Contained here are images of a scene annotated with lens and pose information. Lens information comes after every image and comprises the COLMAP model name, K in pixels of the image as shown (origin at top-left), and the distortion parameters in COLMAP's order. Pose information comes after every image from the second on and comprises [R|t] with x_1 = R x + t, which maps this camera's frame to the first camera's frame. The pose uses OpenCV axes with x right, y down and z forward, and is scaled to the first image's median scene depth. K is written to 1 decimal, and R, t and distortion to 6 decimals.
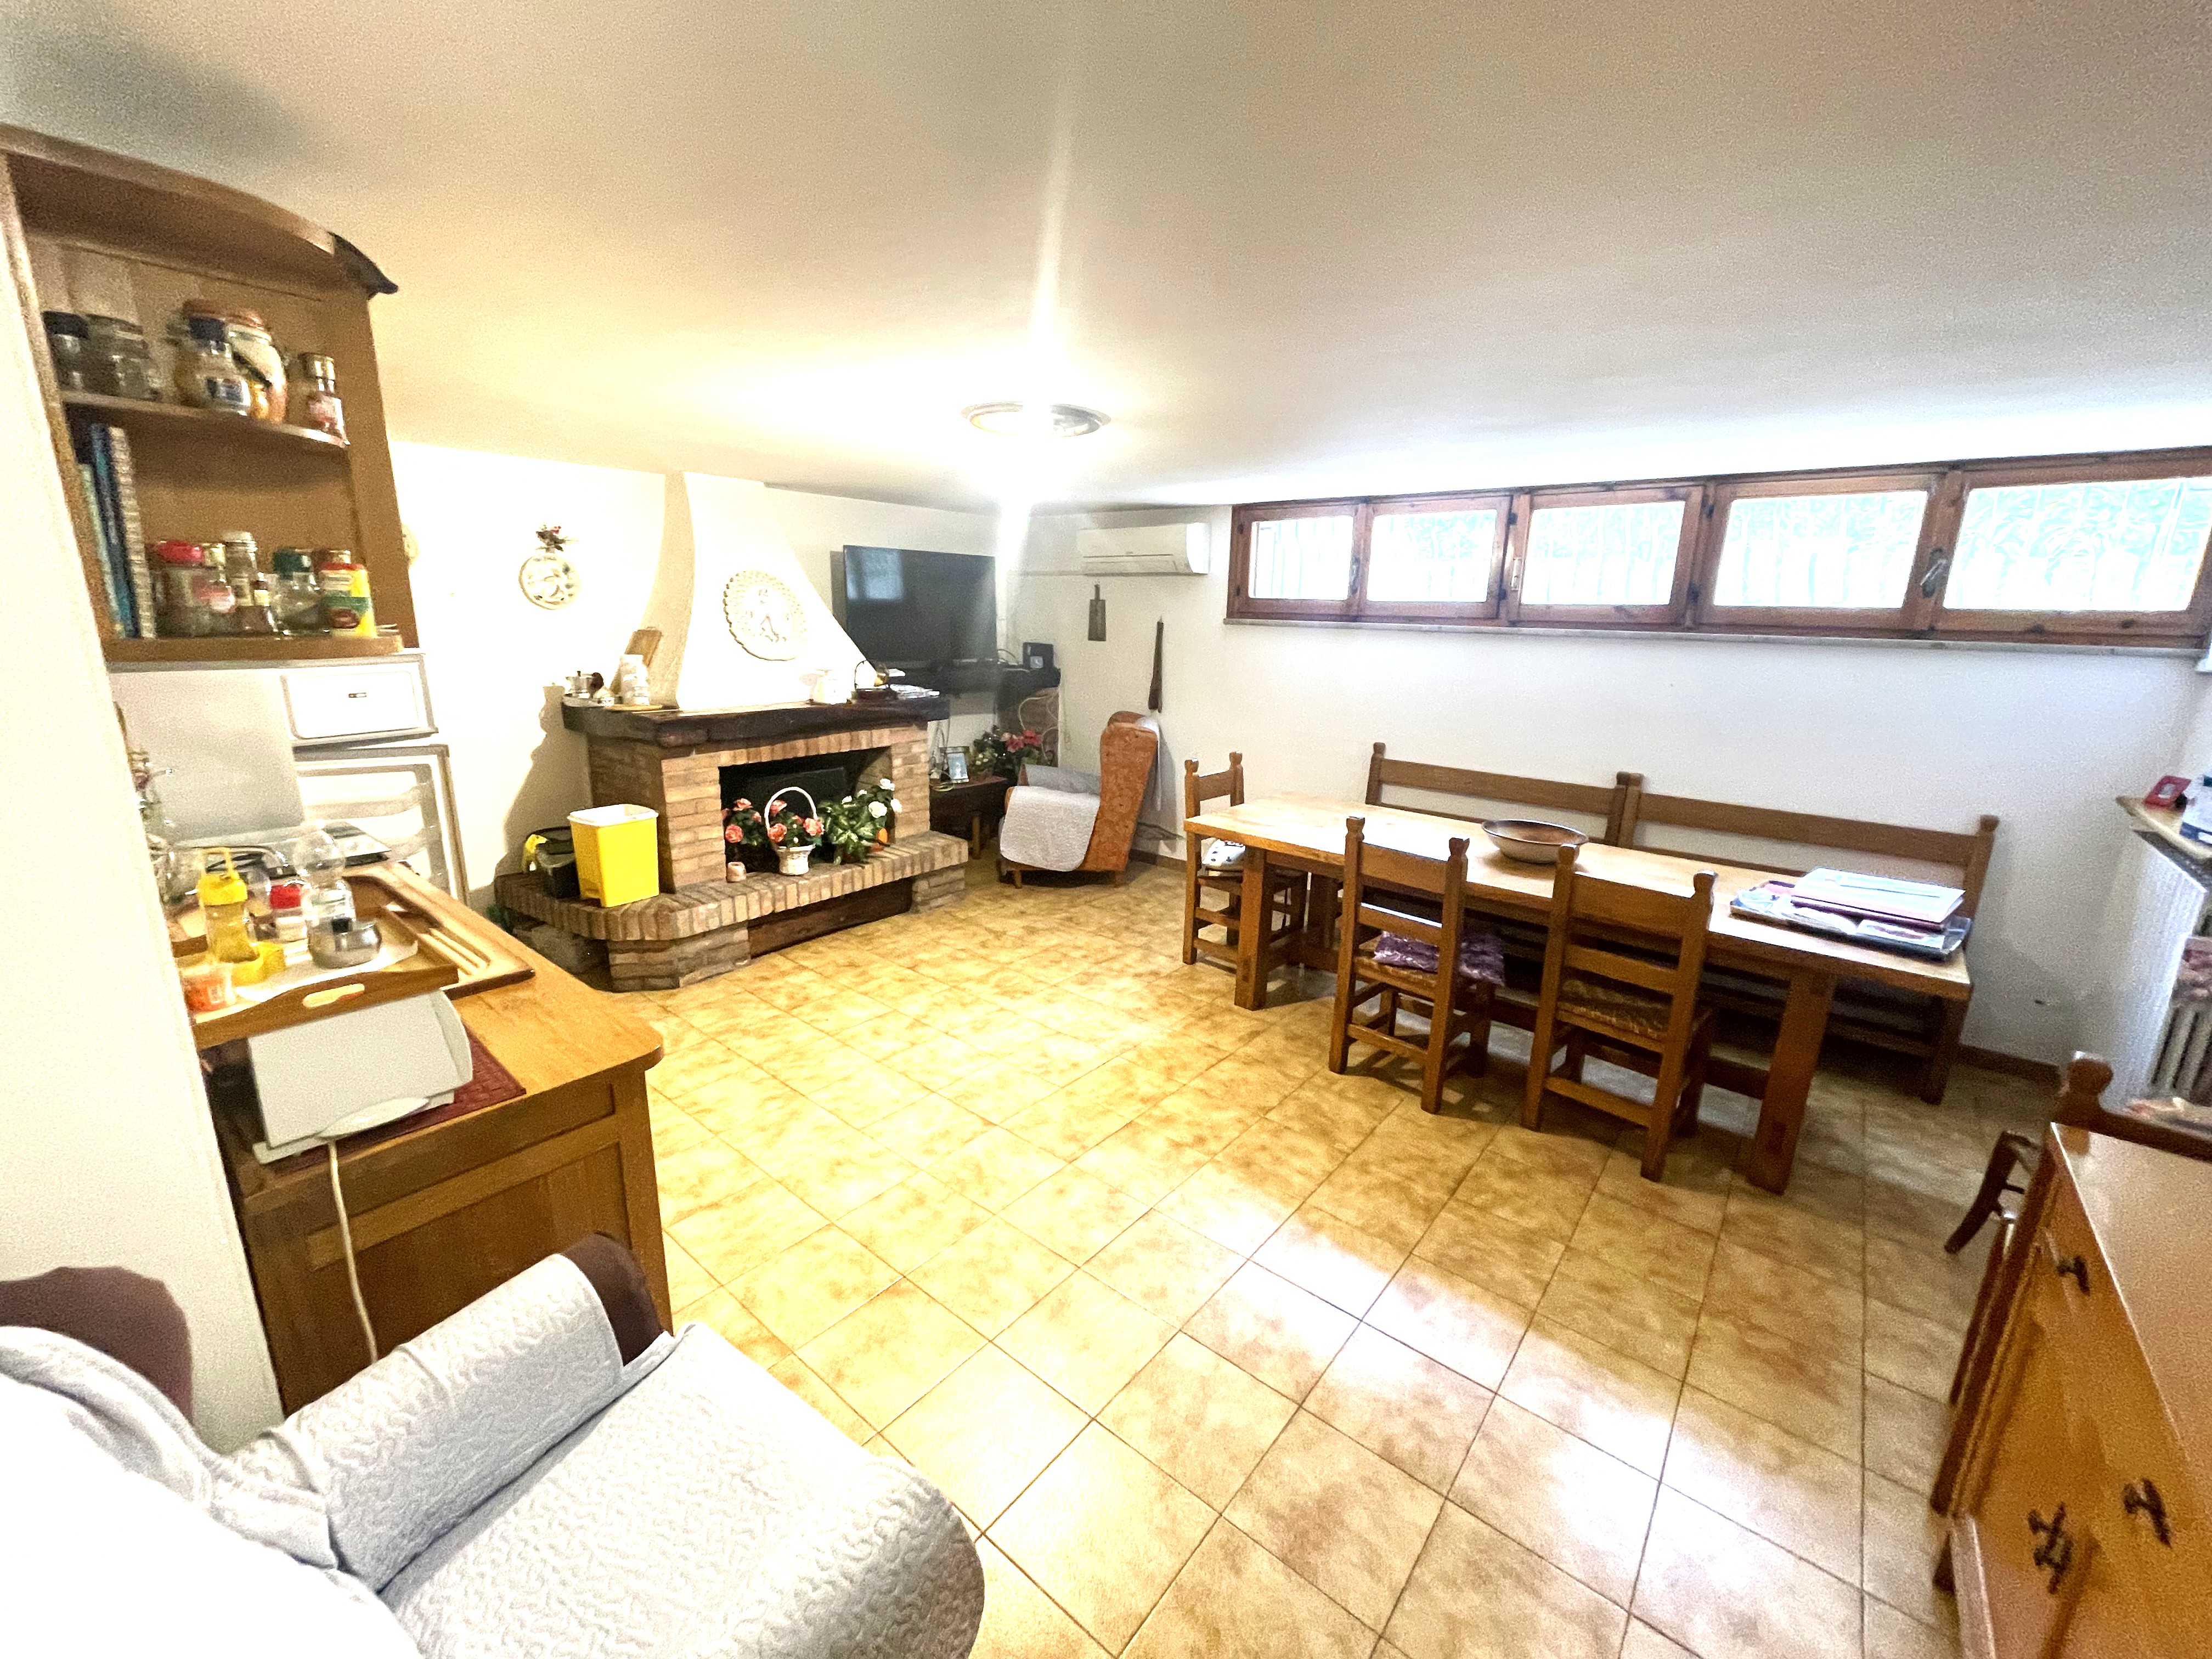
lens RADIAL K [[903.2, 0, 1100.4], [0, 903.2, 825.4], [0, 0, 1]] dist [-0.000960, -0.000051]
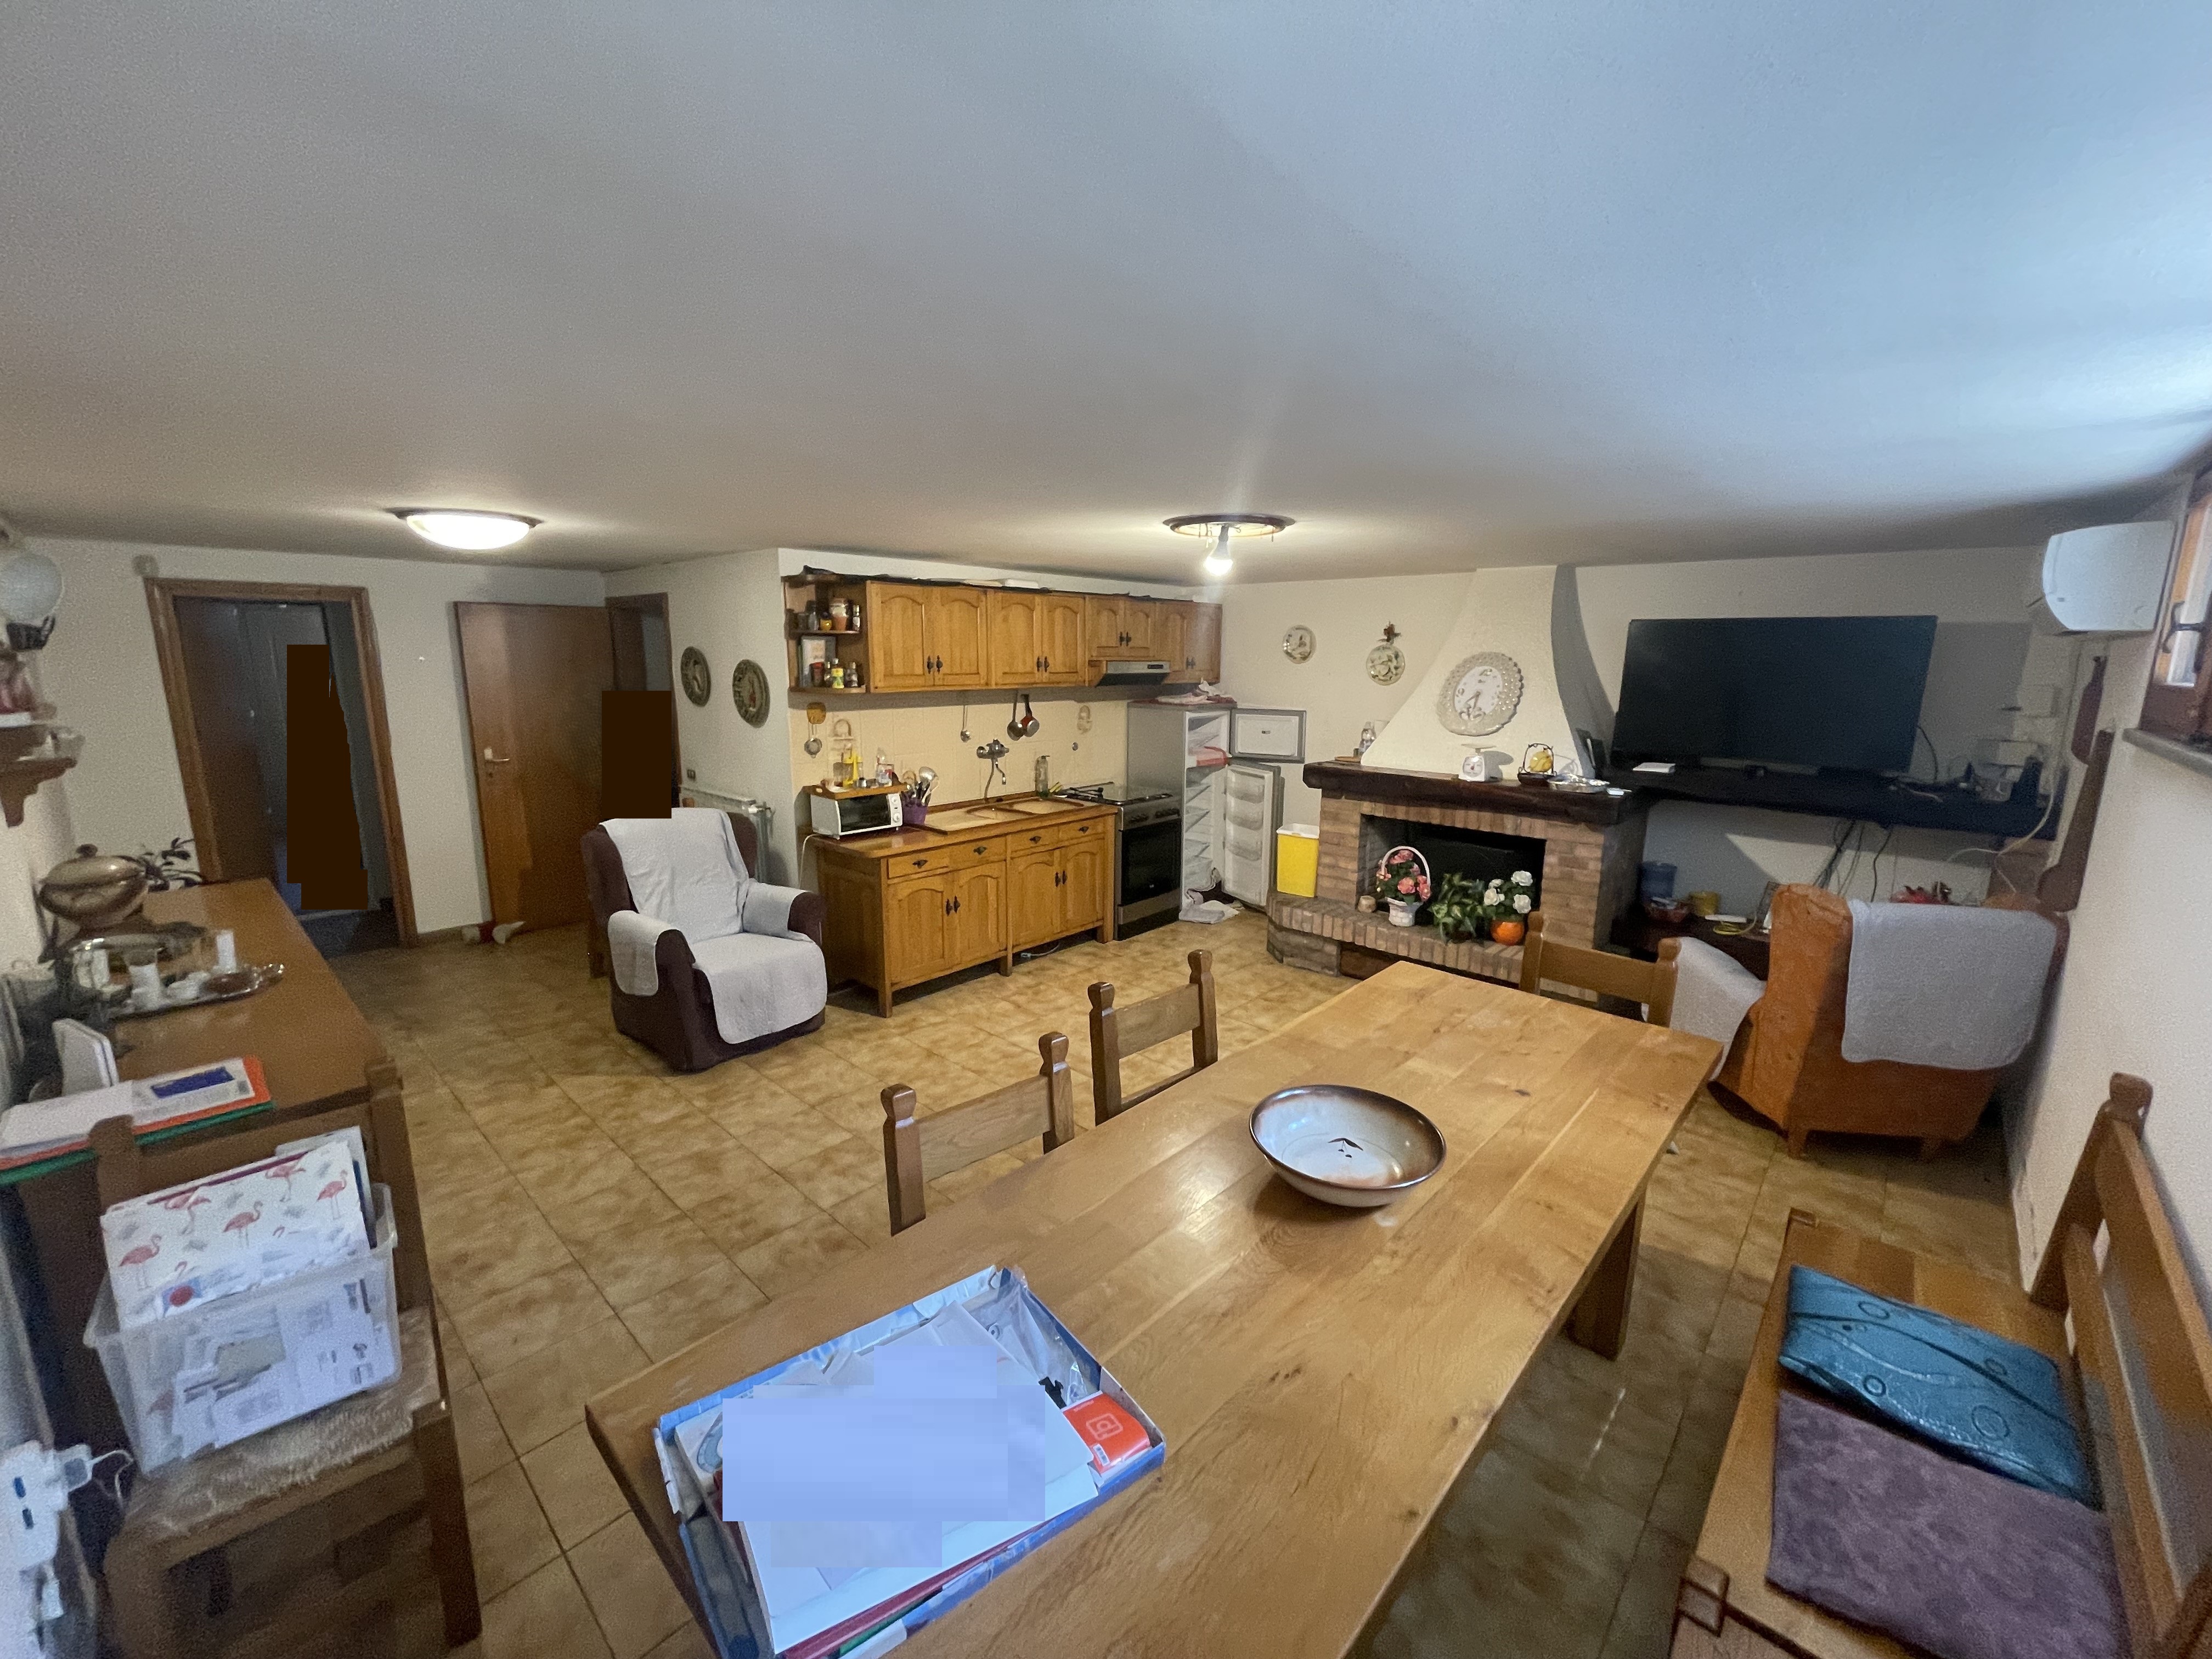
lens RADIAL K [[903.2, 0, 1103.0], [0, 903.2, 824.0], [0, 0, 1]] dist [-0.000960, -0.000051]
pose [[-0.060561, 0.166468, -0.984185, 0.790178], [-0.245456, 0.953235, 0.176337, -0.178474], [0.967514, 0.252253, -0.016868, 0.679000]]
